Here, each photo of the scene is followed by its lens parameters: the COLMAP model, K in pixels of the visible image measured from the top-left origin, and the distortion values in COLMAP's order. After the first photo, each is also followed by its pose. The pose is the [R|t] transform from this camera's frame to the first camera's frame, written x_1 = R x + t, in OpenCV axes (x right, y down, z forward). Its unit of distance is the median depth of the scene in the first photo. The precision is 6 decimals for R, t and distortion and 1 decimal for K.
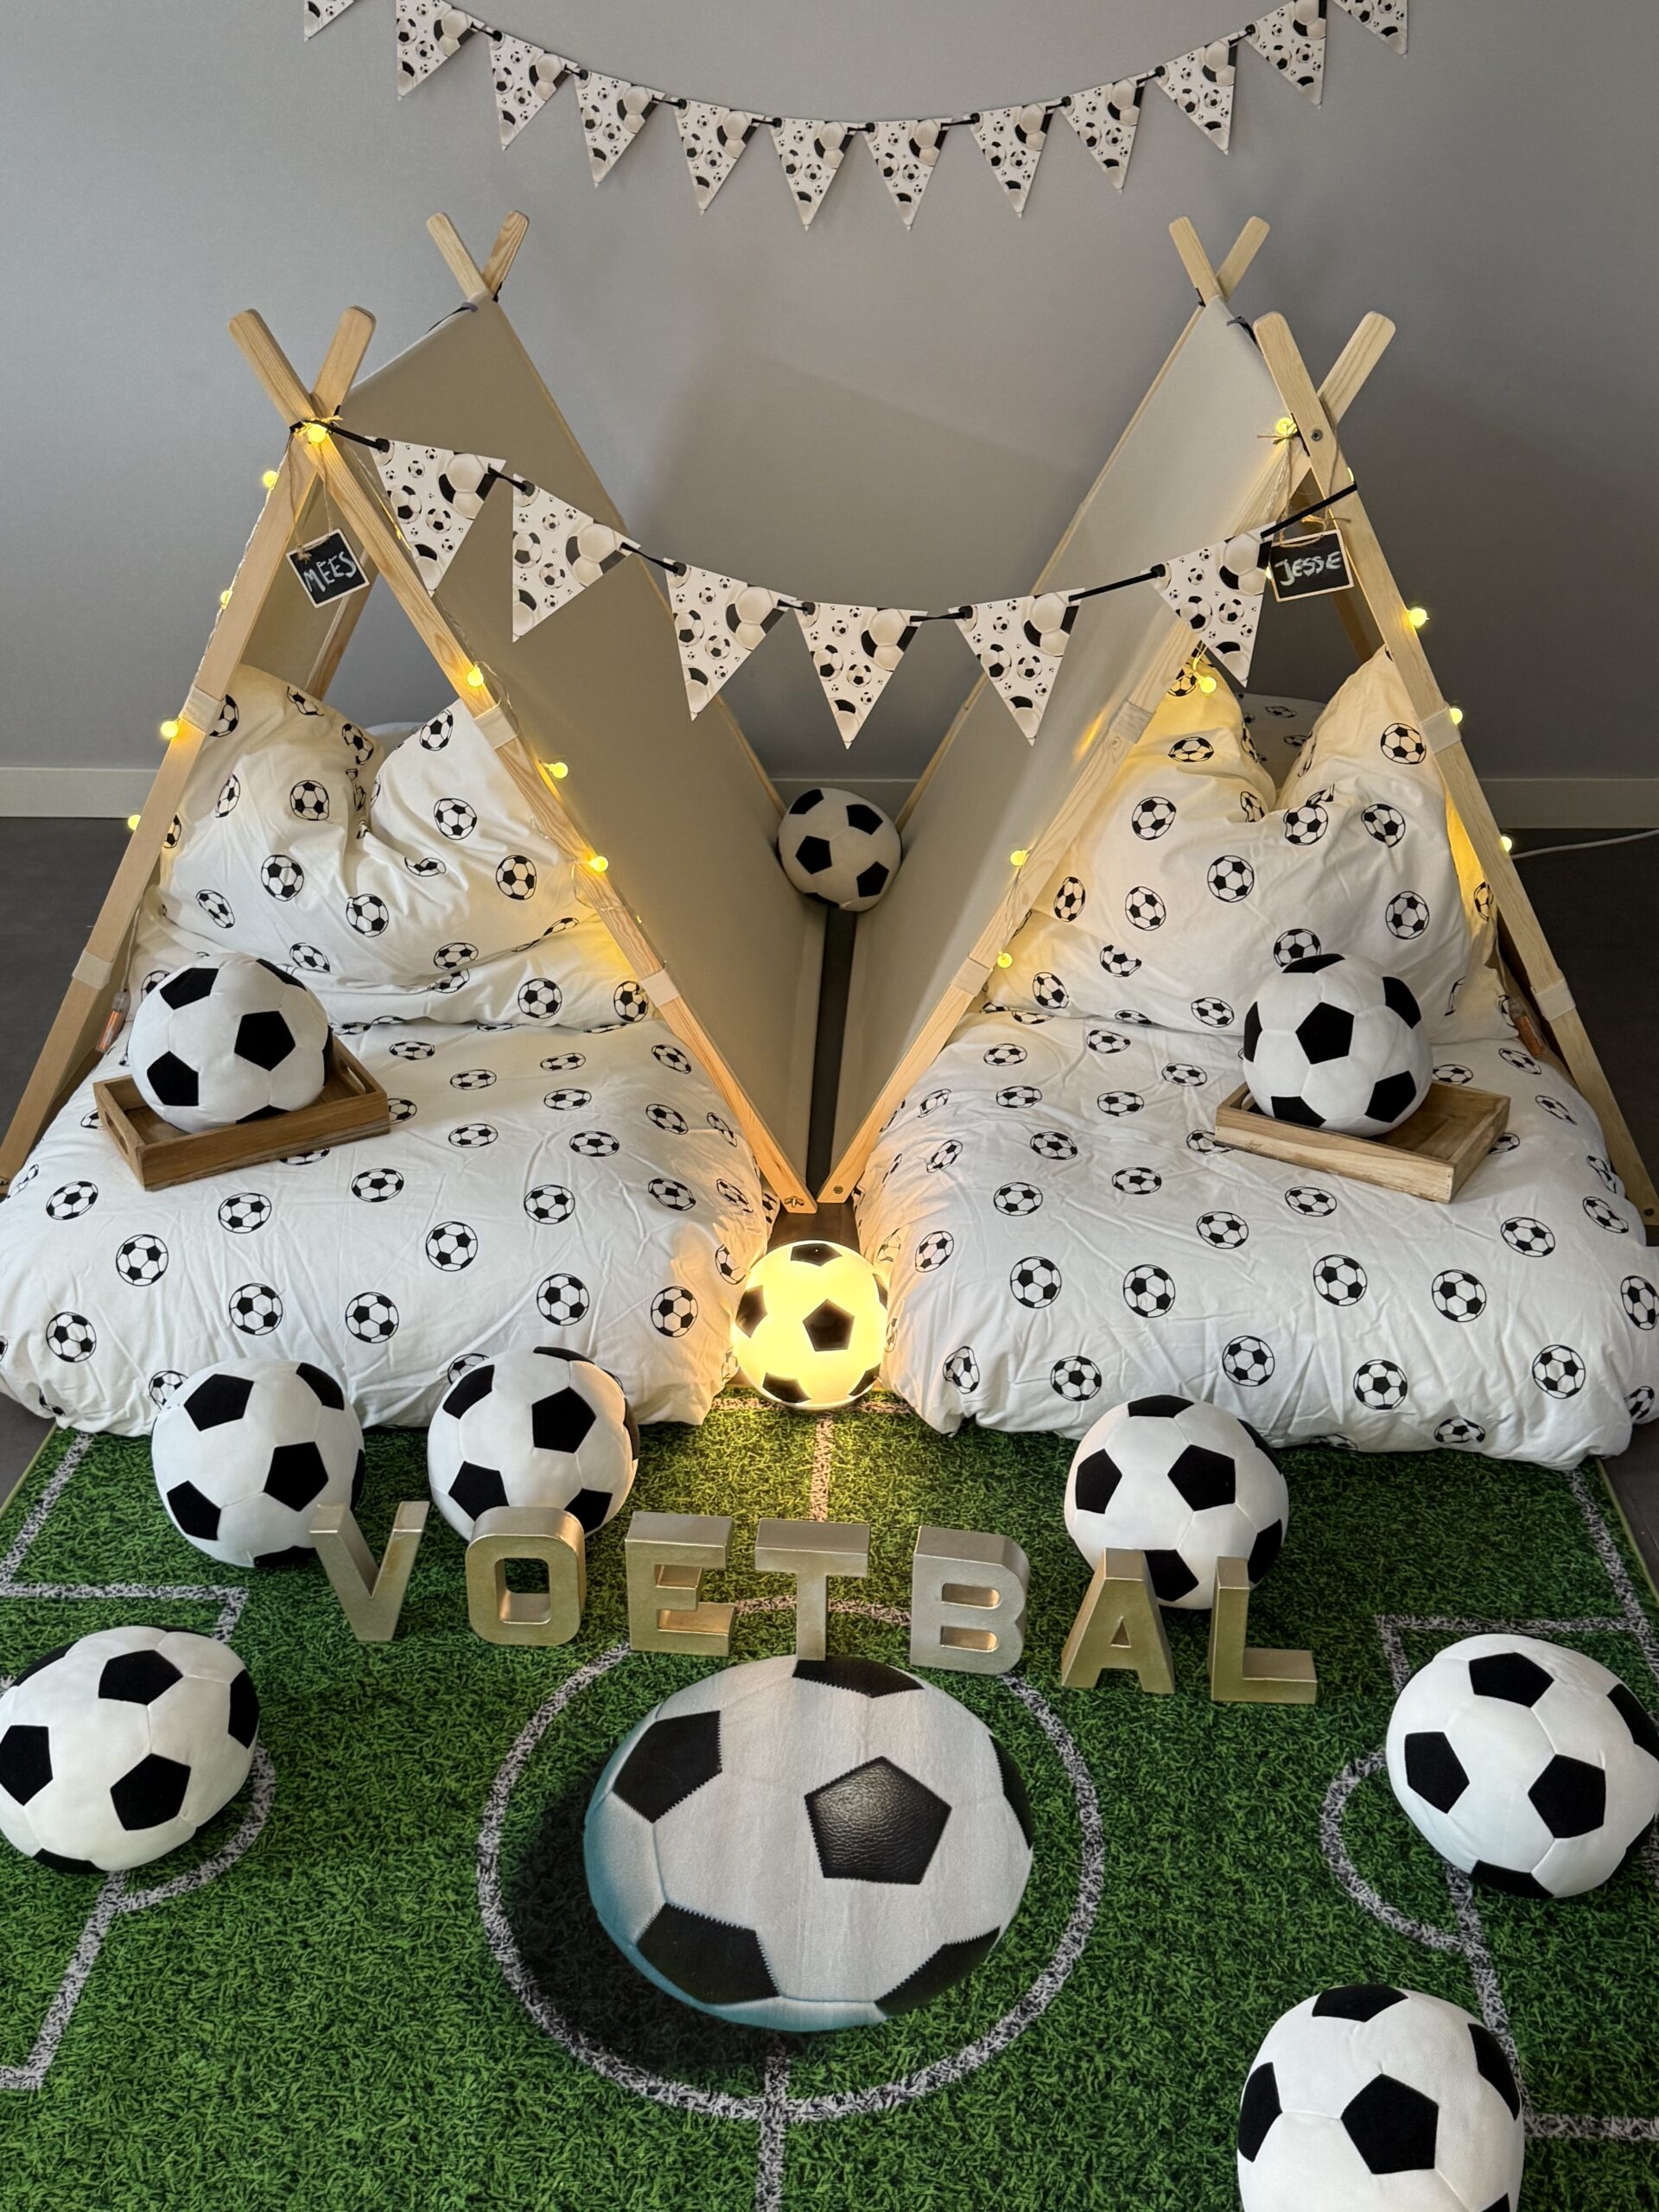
lens RADIAL K [[2138.3, 0, 847.8], [0, 2138.3, 1112.1], [0, 0, 1]] dist [0.188858, -0.412547]
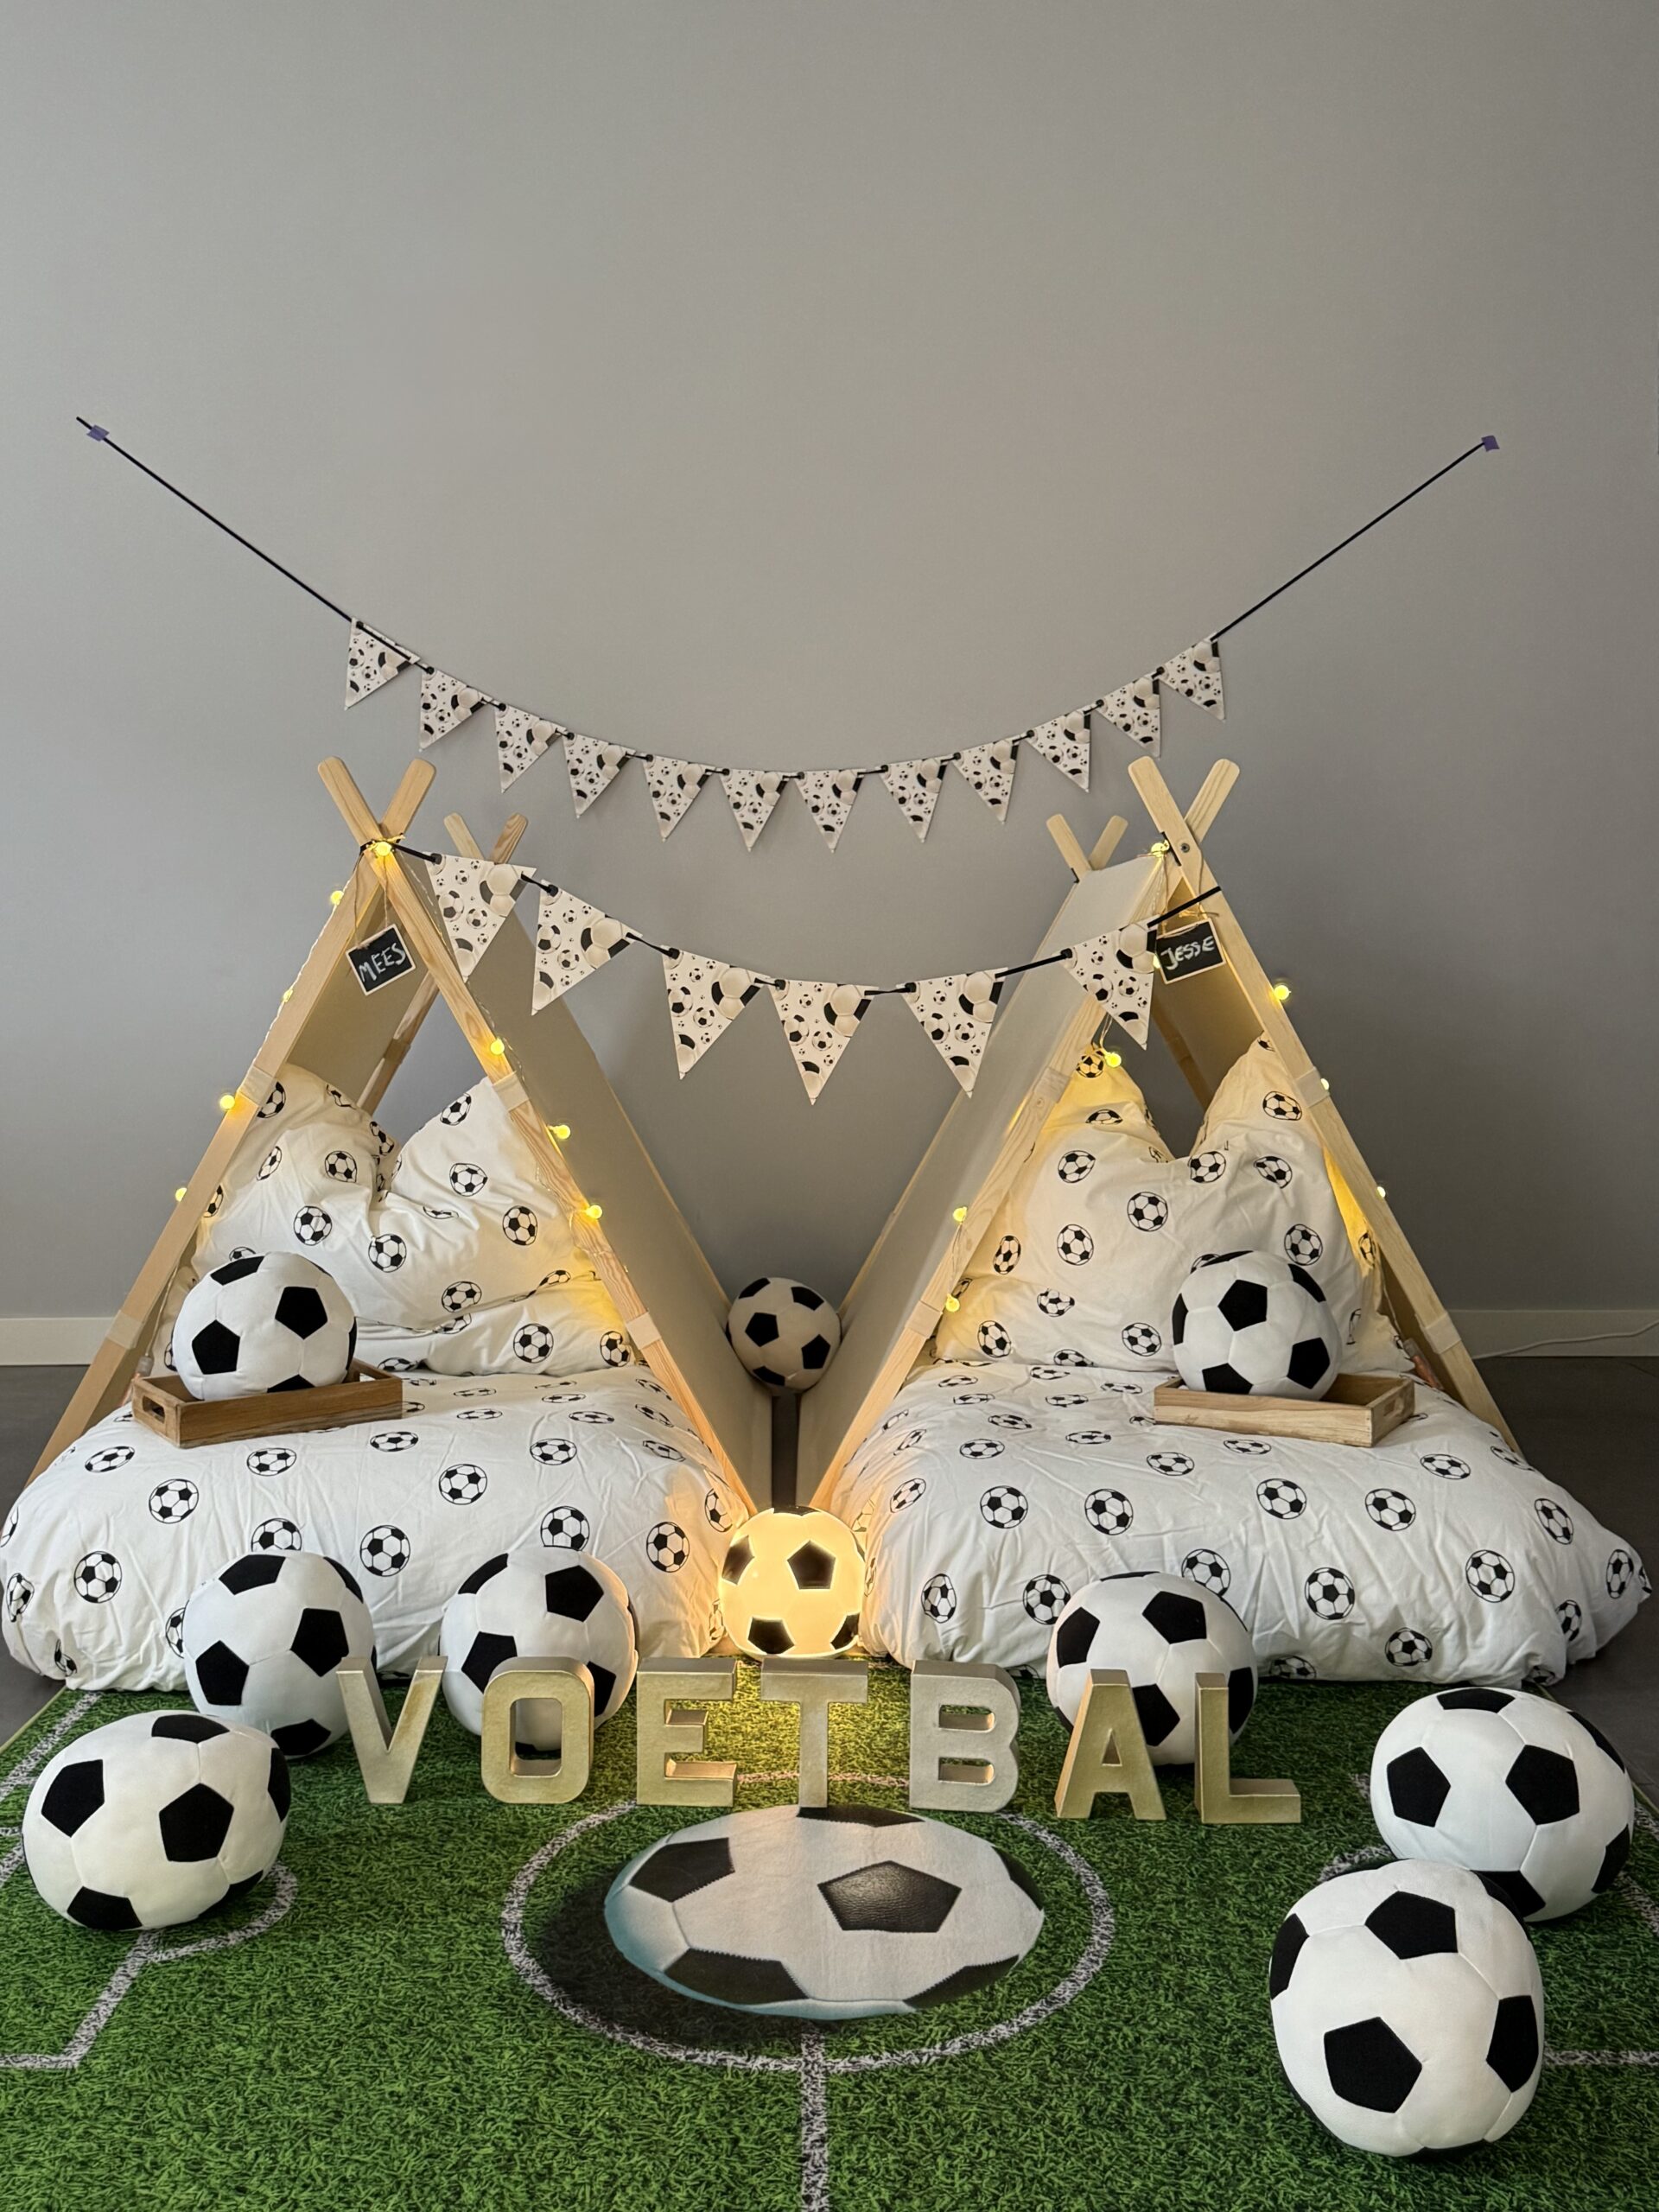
lens RADIAL K [[2139.7, 0, 812.8], [0, 2139.7, 1096.7], [0, 0, 1]] dist [0.183948, -0.384876]
pose [[0.999168, -0.004658, 0.040518, -0.052310], [0.020486, 0.916349, -0.399856, 0.324784], [-0.035266, 0.400353, 0.915682, -0.076621]]
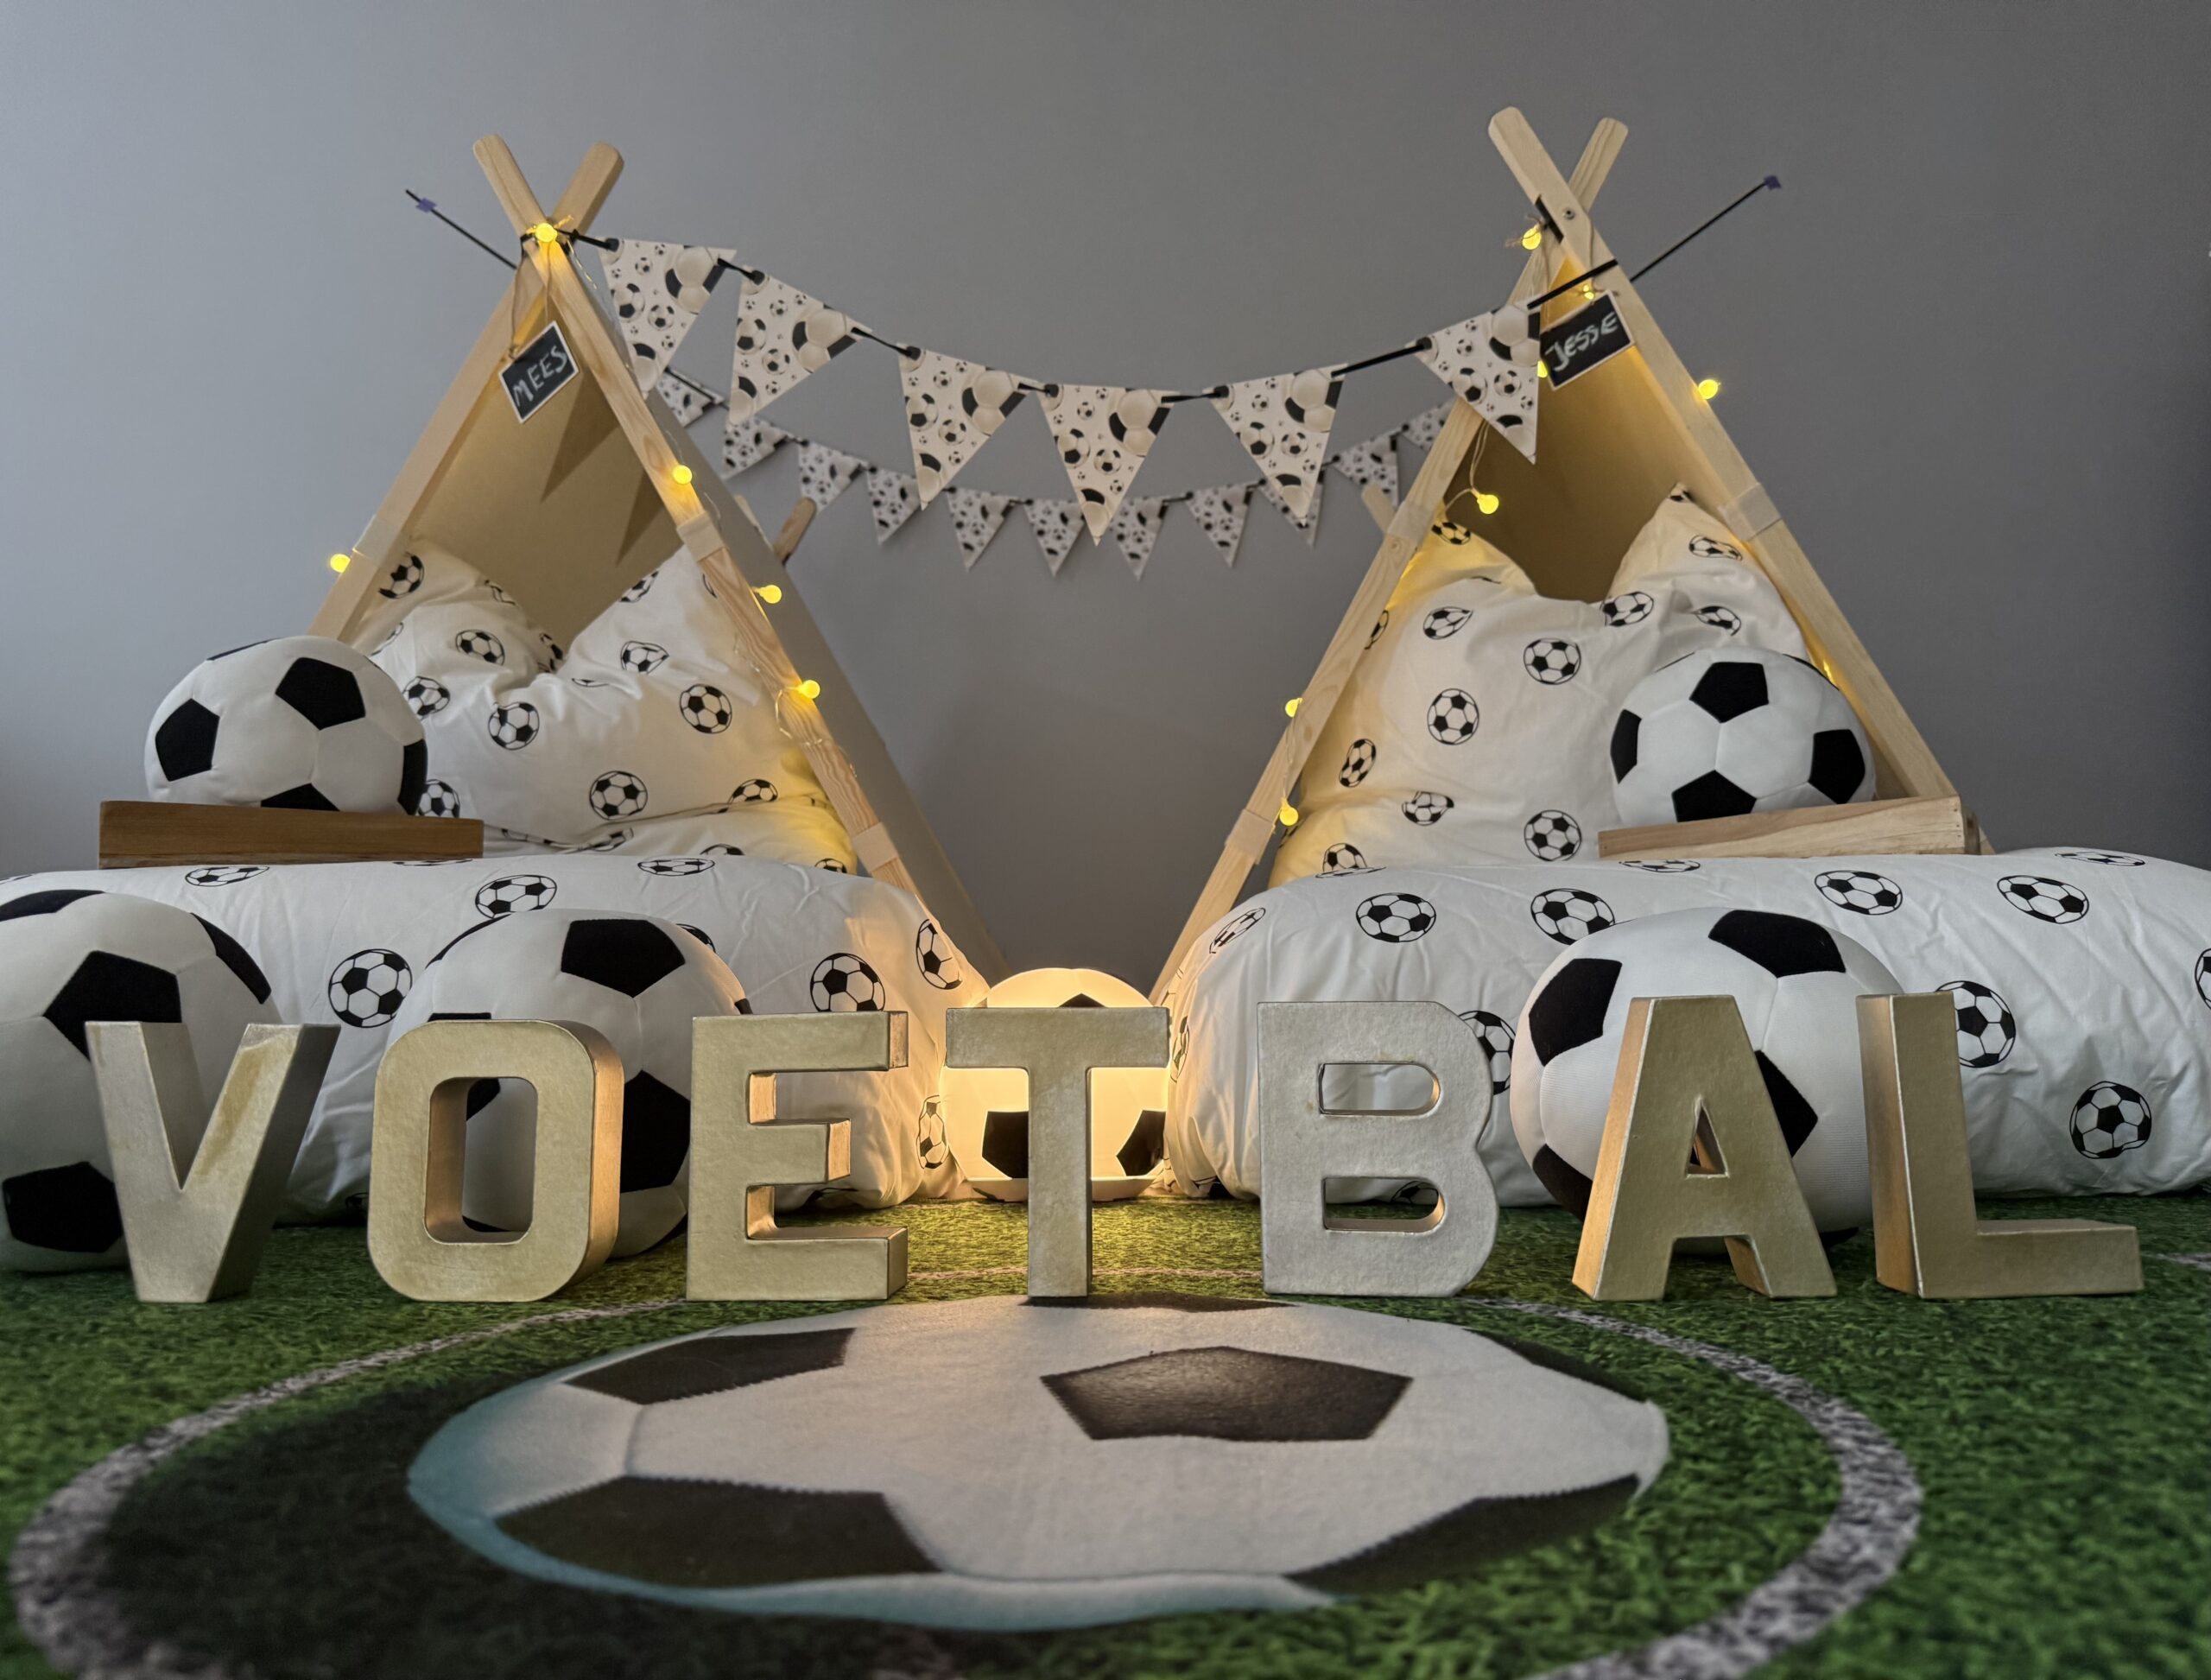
lens RADIAL K [[1573.1, 0, 1109.0], [0, 1573.1, 853.7], [0, 0, 1]] dist [0.115822, -0.200999]
pose [[0.999720, -0.016972, 0.016499, -0.008811], [0.023332, 0.823943, -0.566193, 0.339334], [-0.003985, 0.566419, 0.824108, 0.591539]]
